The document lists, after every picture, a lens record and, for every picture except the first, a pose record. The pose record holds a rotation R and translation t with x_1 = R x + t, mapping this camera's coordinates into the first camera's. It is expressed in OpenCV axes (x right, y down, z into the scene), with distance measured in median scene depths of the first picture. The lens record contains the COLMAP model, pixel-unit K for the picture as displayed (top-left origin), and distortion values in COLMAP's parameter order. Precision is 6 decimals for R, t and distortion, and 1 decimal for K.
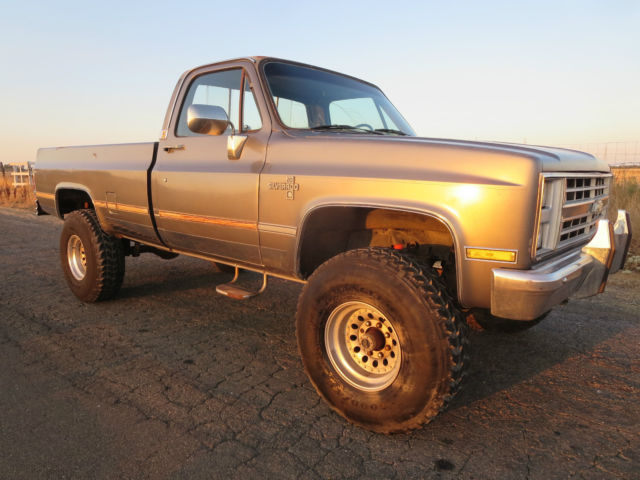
lens RADIAL K [[455.3, 0, 320.0], [0, 455.3, 240.0], [0, 0, 1]] dist [-0.043020, 0.025969]
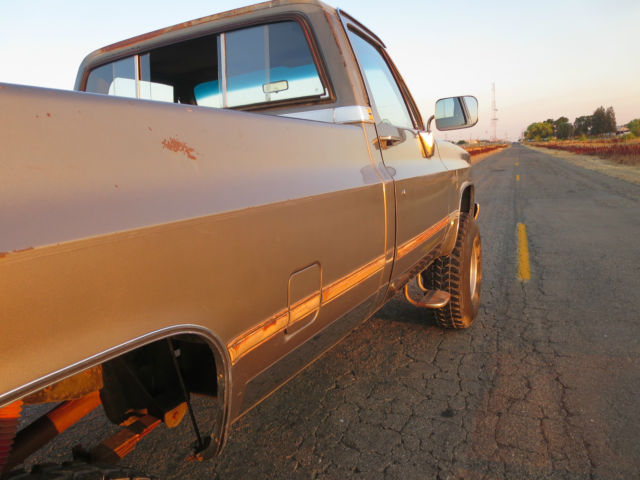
lens RADIAL K [[455.3, 0, 320.0], [0, 455.3, 240.0], [0, 0, 1]] dist [-0.043020, 0.025969]
pose [[-0.227070, -0.166071, 0.959614, -1.163178], [0.200749, 0.956210, 0.212985, -0.286876], [-0.952963, 0.241004, -0.183788, 1.580248]]
